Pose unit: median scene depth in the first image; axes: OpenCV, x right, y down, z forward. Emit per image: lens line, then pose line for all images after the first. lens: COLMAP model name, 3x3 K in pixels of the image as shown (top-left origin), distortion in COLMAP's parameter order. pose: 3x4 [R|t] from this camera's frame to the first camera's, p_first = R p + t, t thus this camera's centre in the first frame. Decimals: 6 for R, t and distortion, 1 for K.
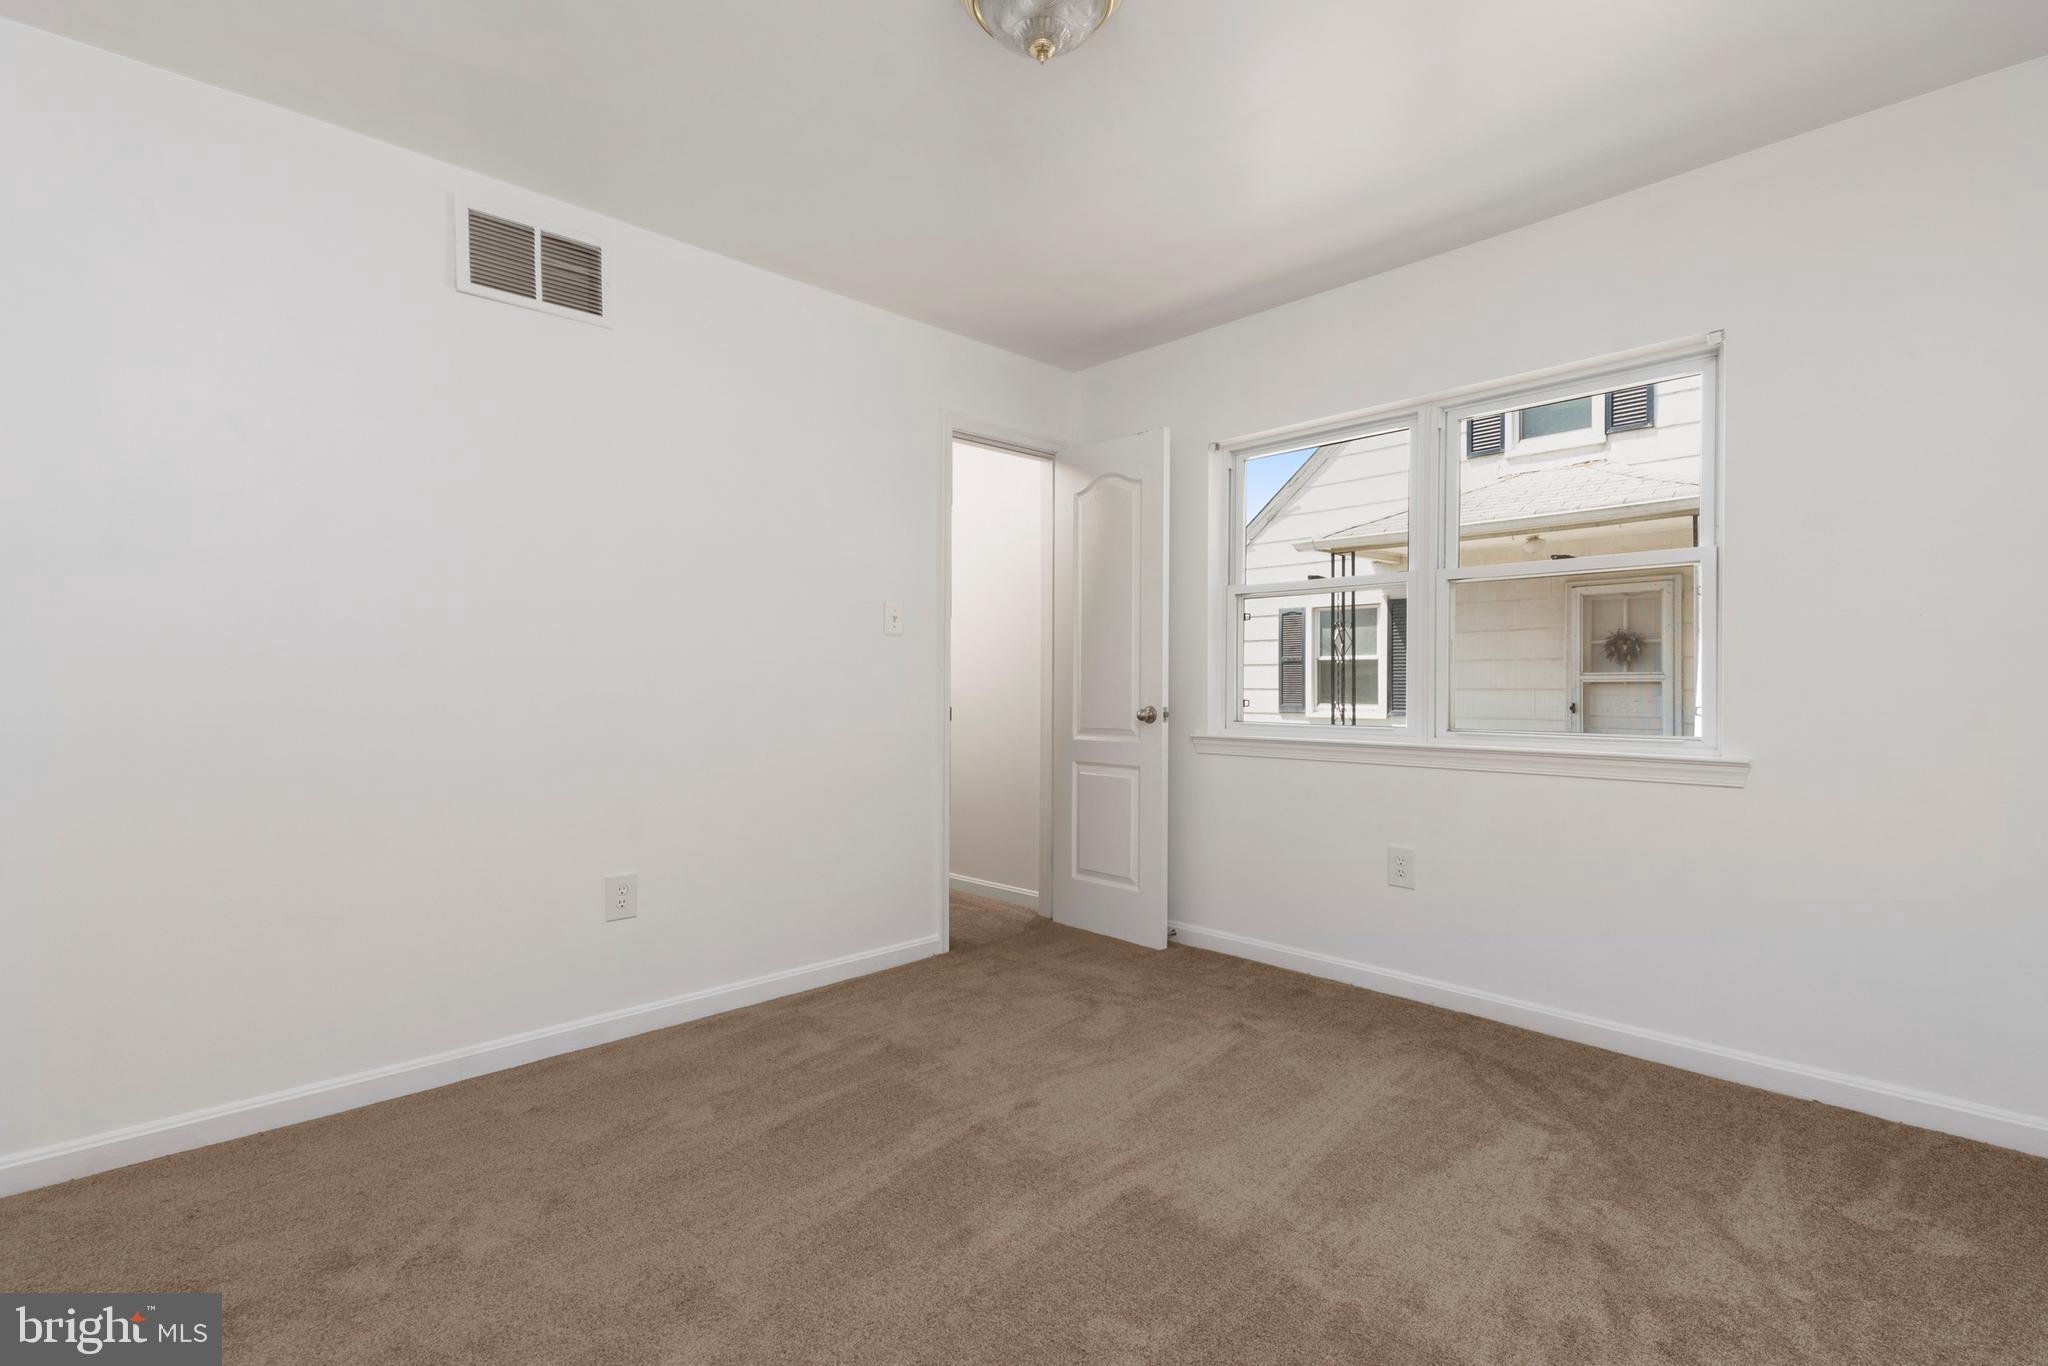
lens RADIAL K [[949.7, 0, 1027.0], [0, 949.7, 672.7], [0, 0, 1]] dist [0.019382, -0.003561]
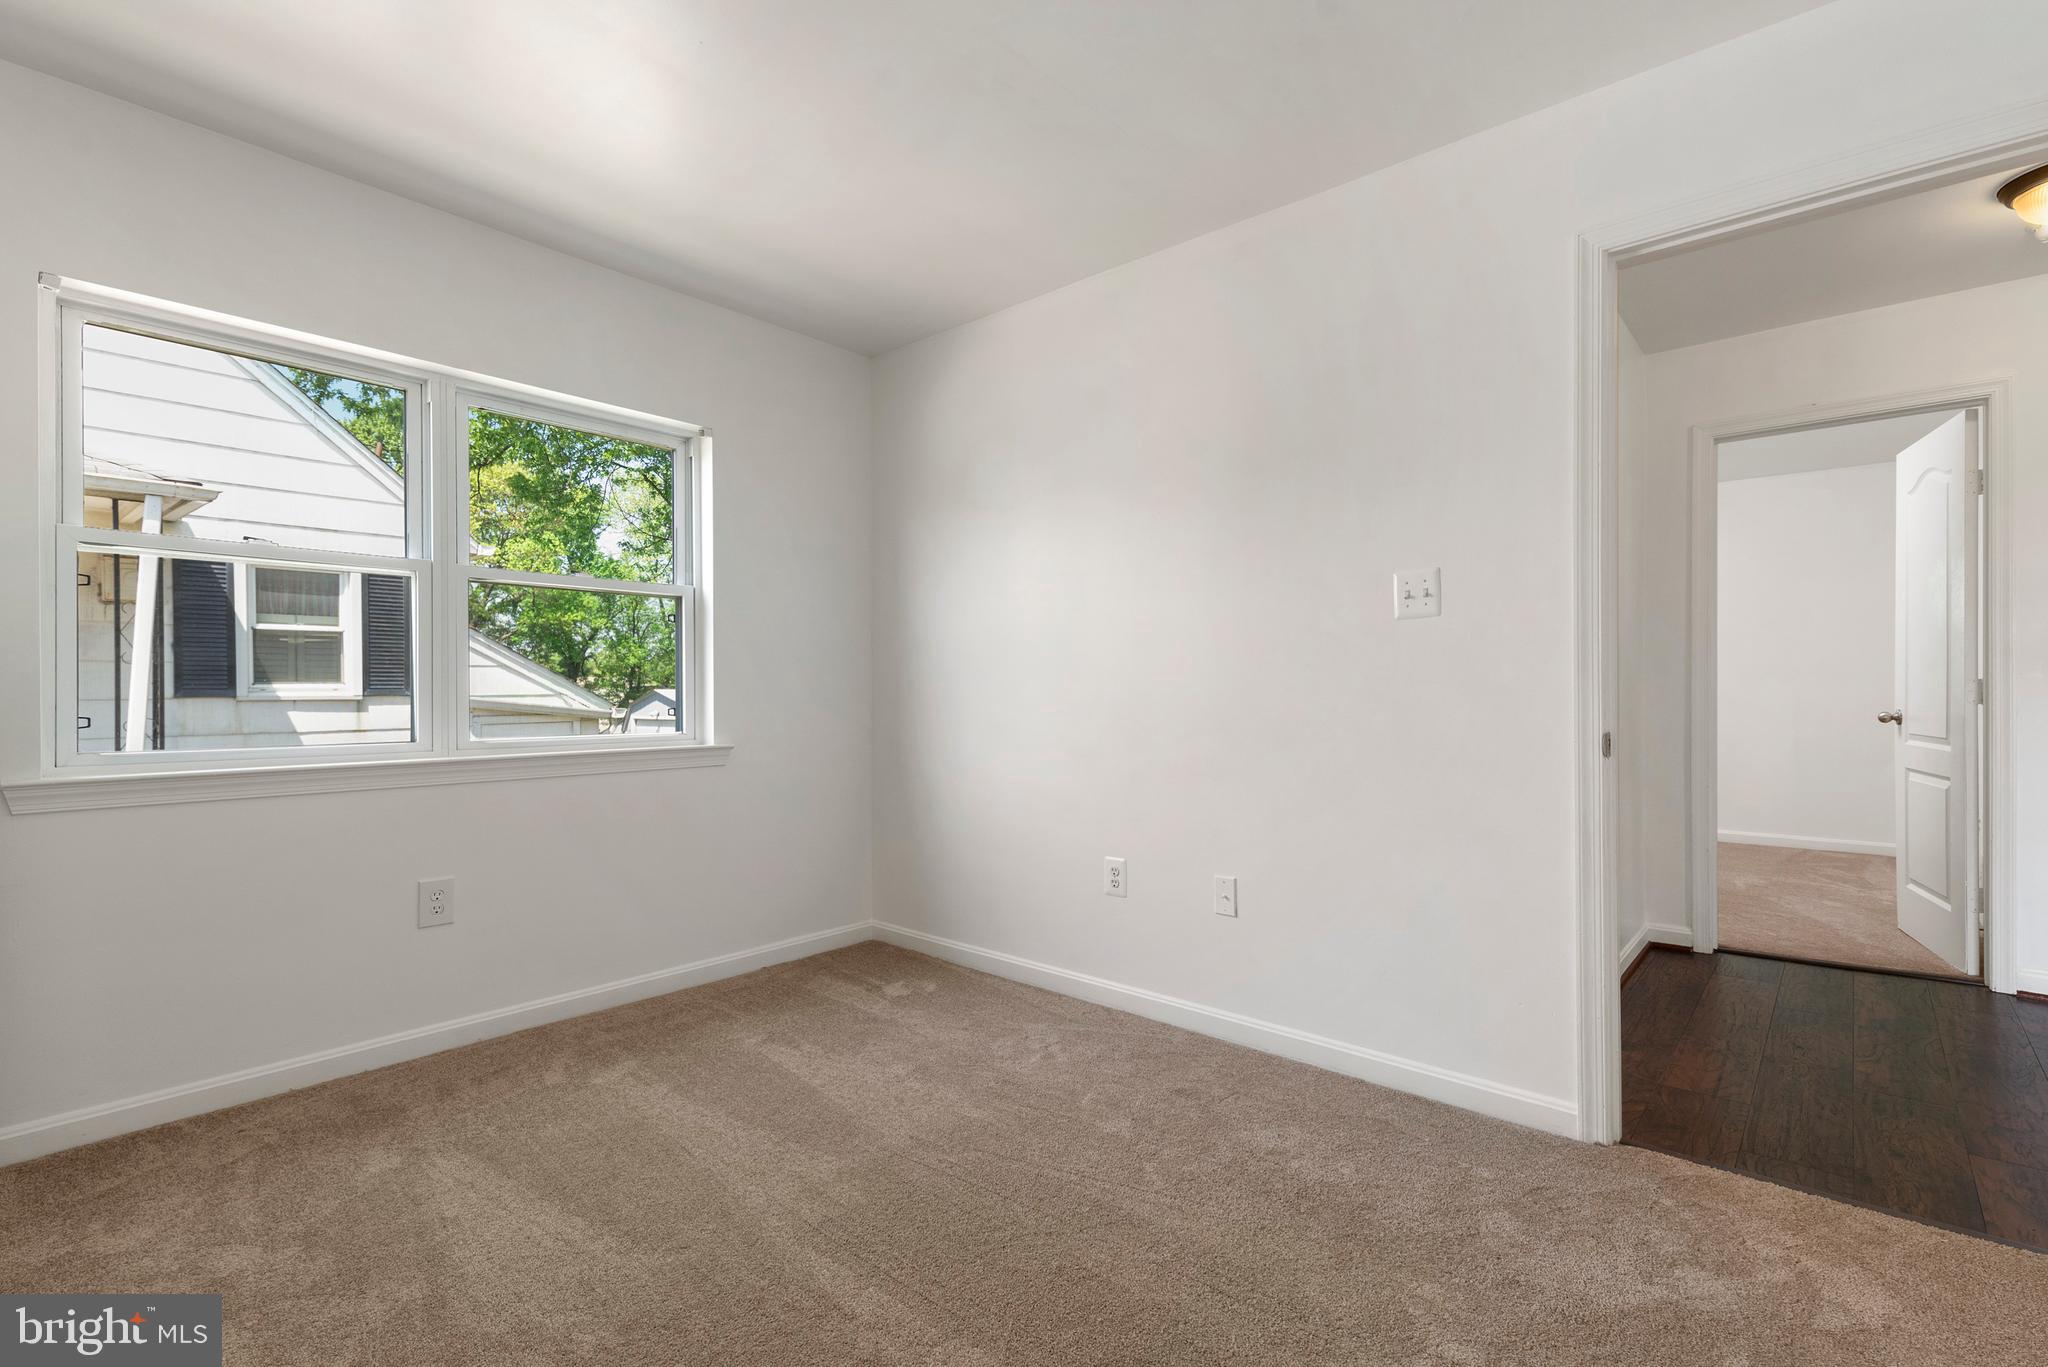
lens RADIAL K [[949.7, 0, 1028.8], [0, 949.7, 675.0], [0, 0, 1]] dist [0.019382, -0.003561]
pose [[-0.075158, 0.007906, 0.997140, -0.619149], [-0.005526, 0.999950, -0.008345, 0.001303], [-0.997156, -0.006137, -0.075111, 0.634287]]
